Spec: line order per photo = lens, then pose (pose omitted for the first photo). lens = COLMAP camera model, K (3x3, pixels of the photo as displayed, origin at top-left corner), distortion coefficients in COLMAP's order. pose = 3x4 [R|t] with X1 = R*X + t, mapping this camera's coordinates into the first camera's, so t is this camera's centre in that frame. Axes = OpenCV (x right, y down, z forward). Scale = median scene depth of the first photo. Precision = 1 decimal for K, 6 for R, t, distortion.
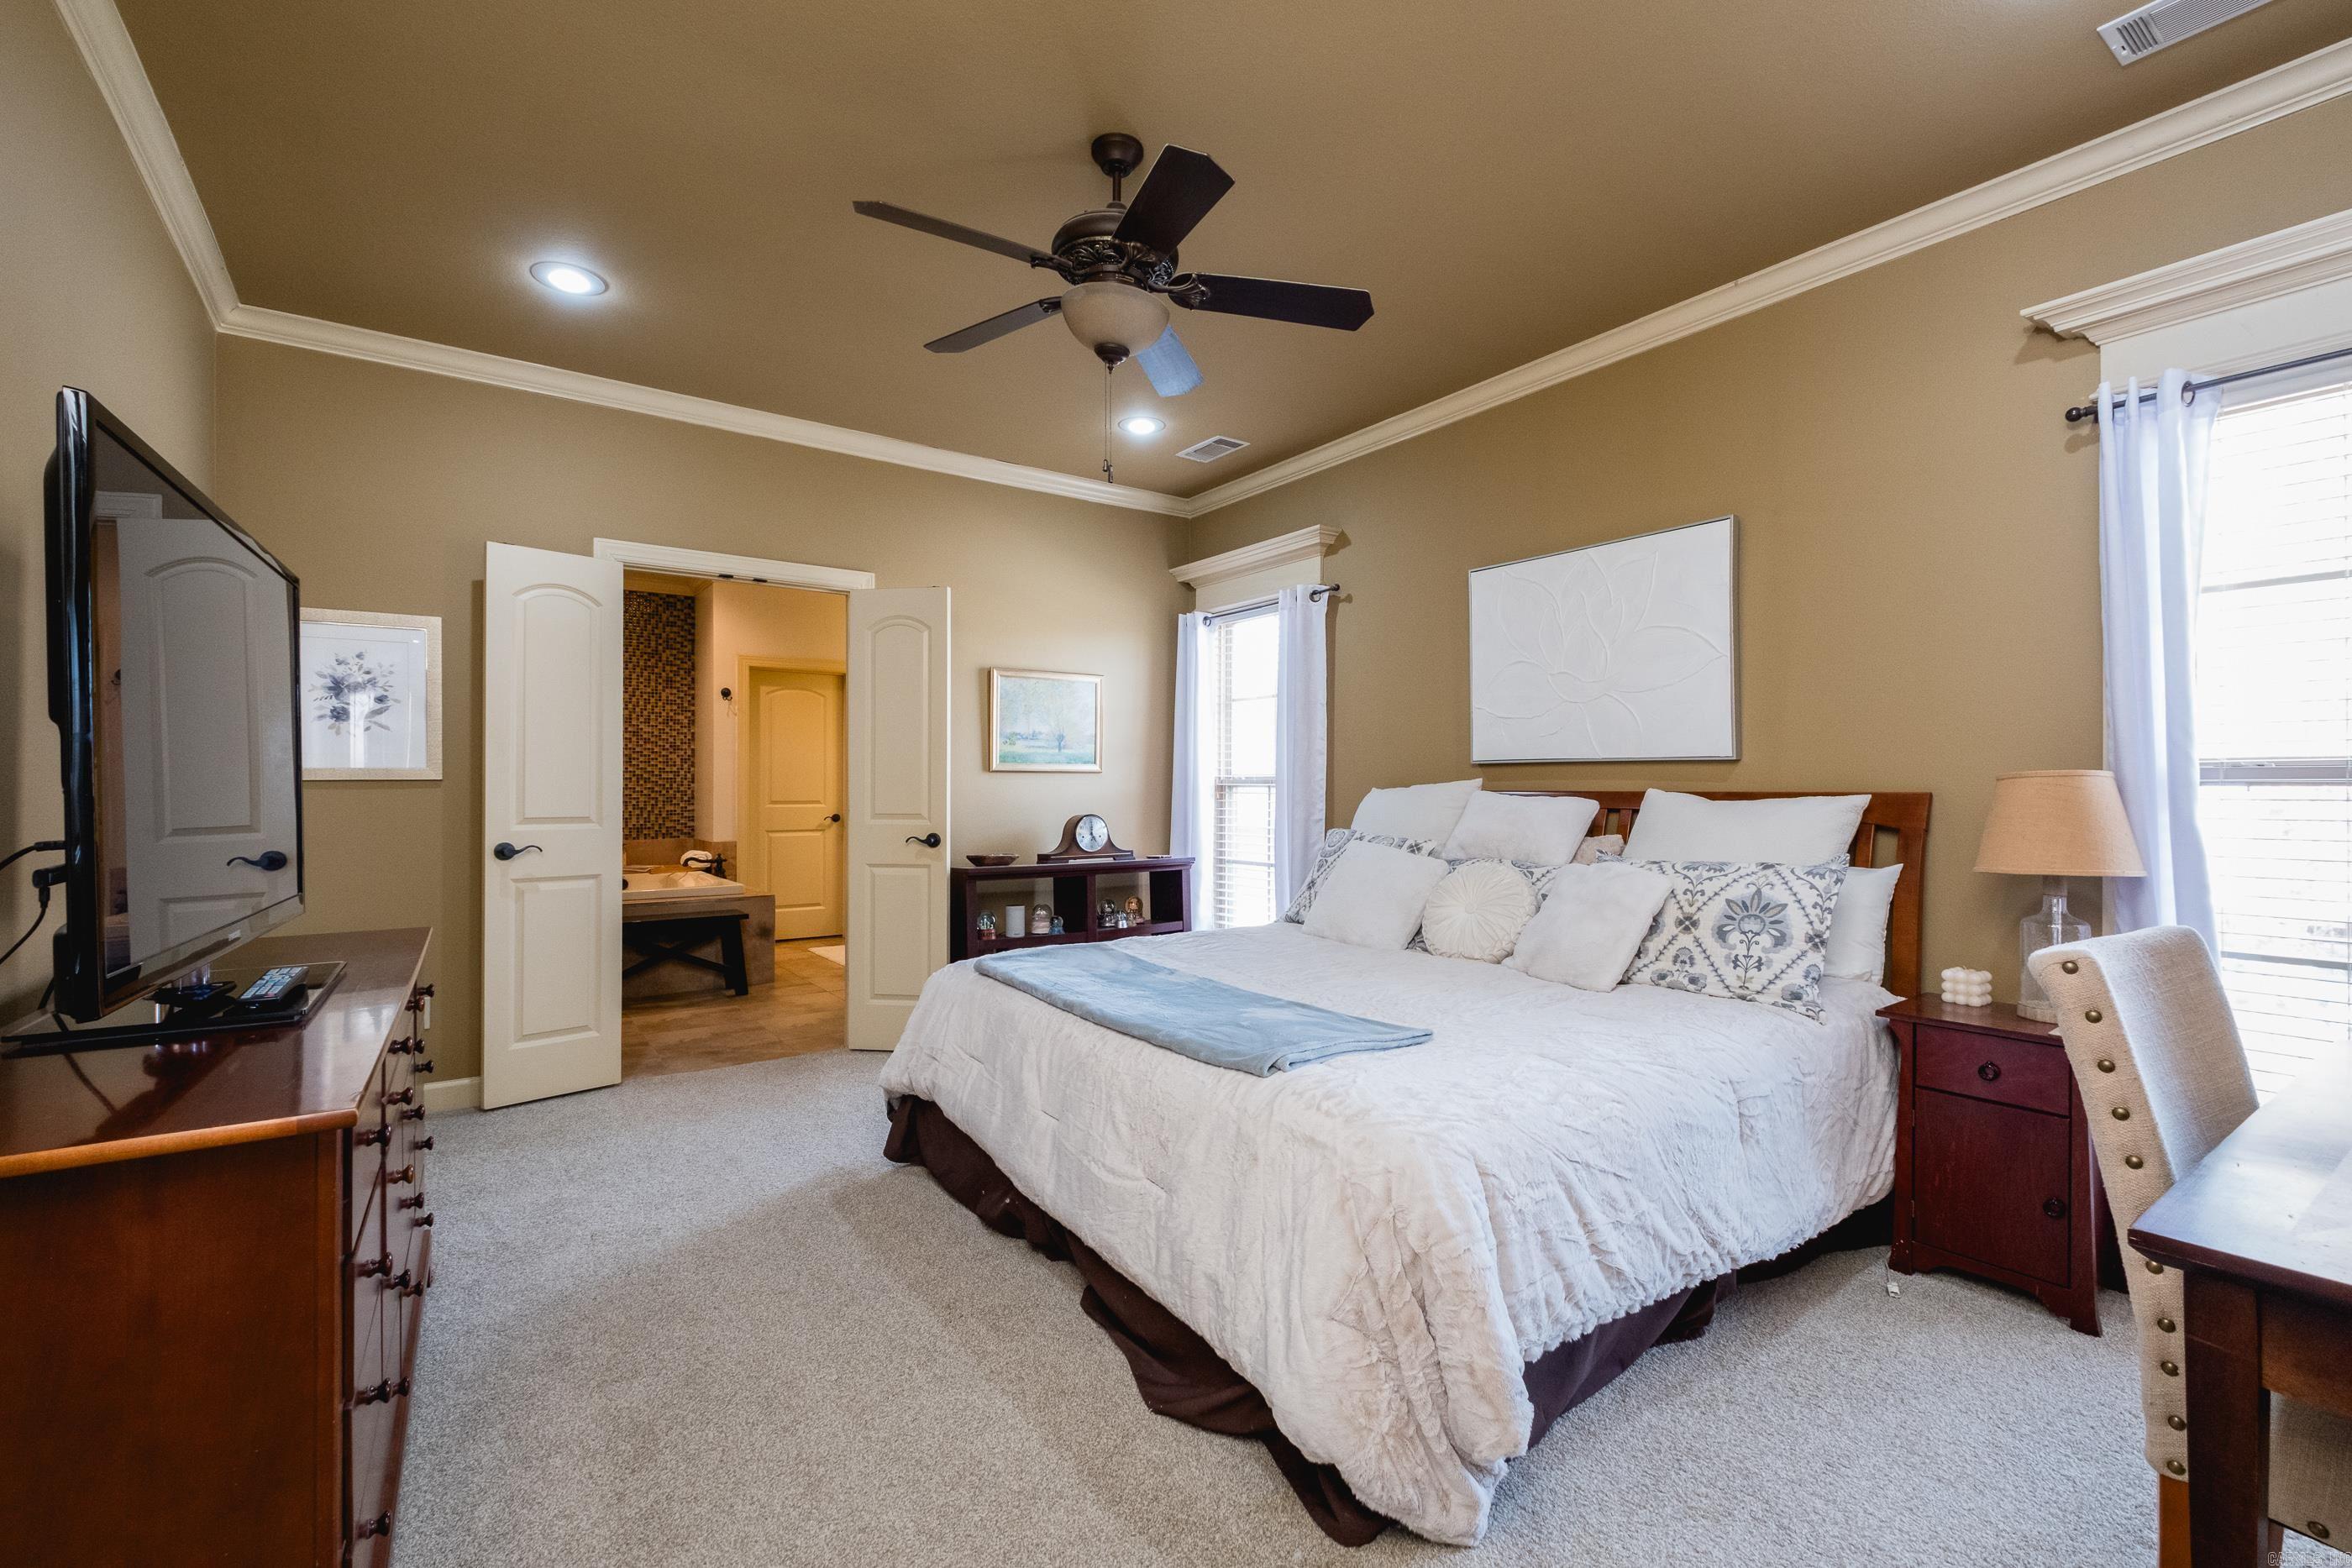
lens RADIAL K [[1009.4, 0, 1176.0], [0, 1009.4, 784.0], [0, 0, 1]] dist [-0.001083, -0.000524]
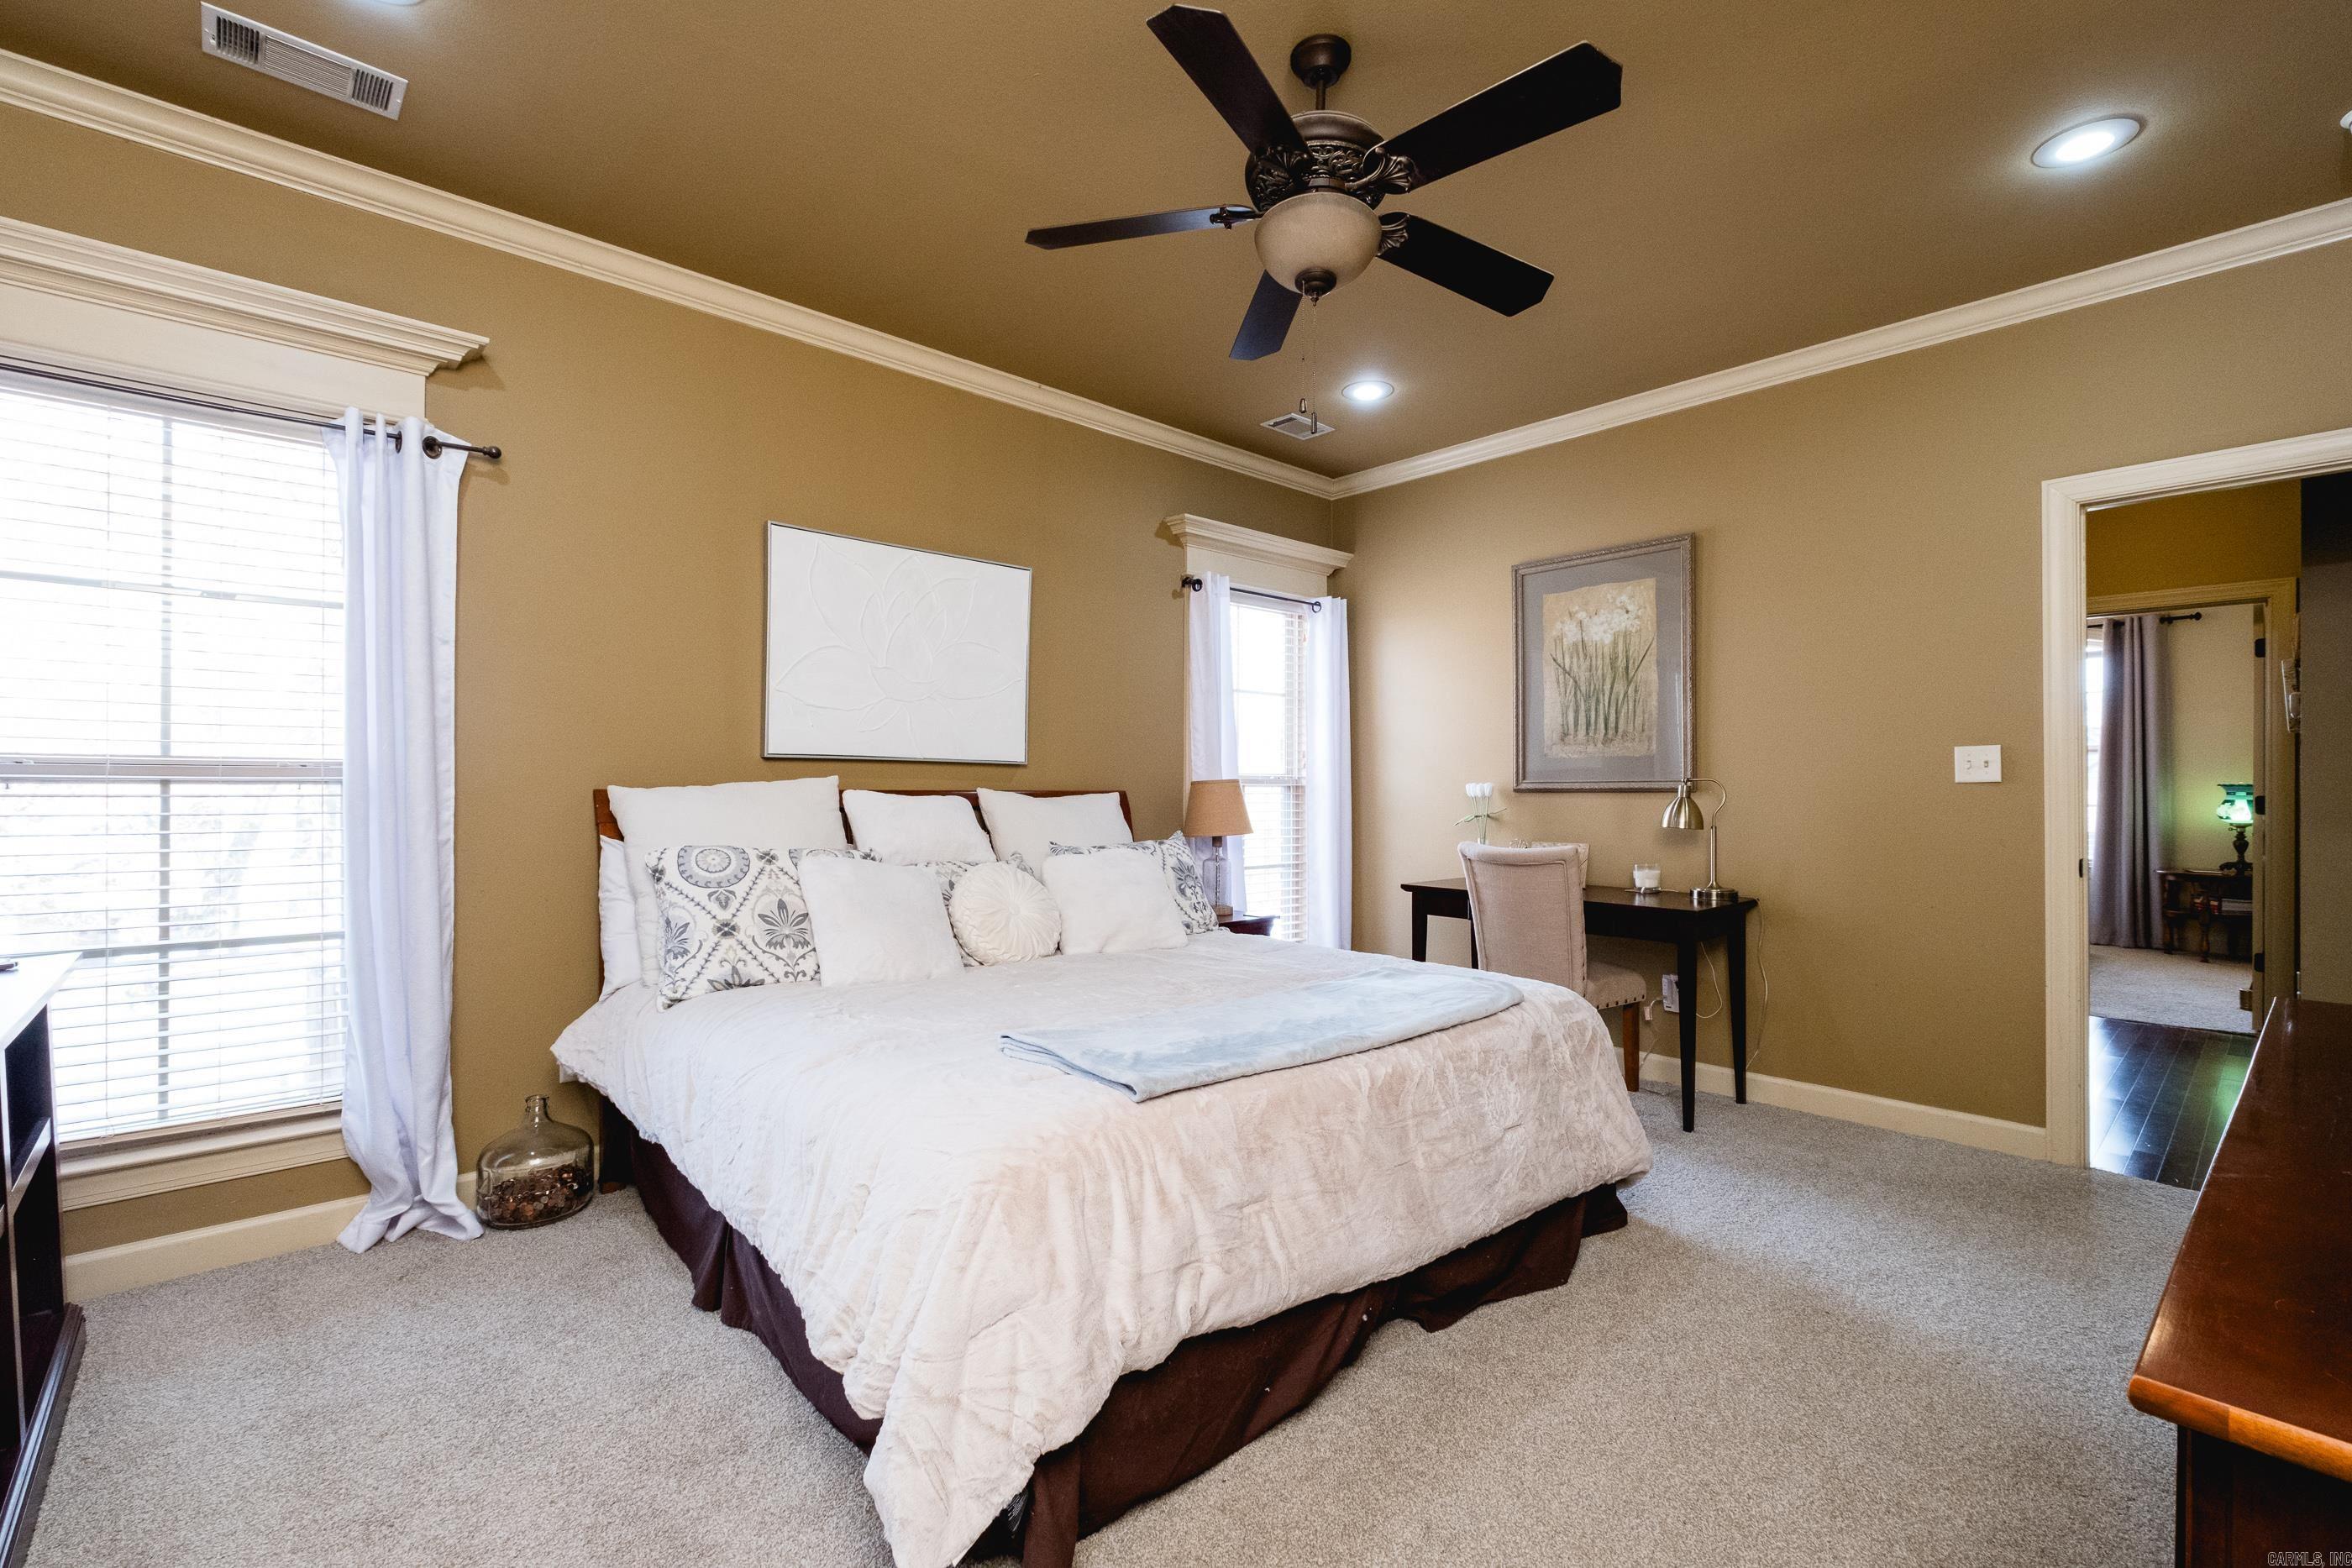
lens RADIAL K [[1014.4, 0, 1158.4], [0, 1014.4, 783.6], [0, 0, 1]] dist [-0.013839, -0.000265]
pose [[-0.133995, 0.000391, 0.990982, -0.684267], [-0.001334, 0.999999, -0.000575, -0.000141], [-0.990981, -0.001399, -0.133995, 0.980467]]
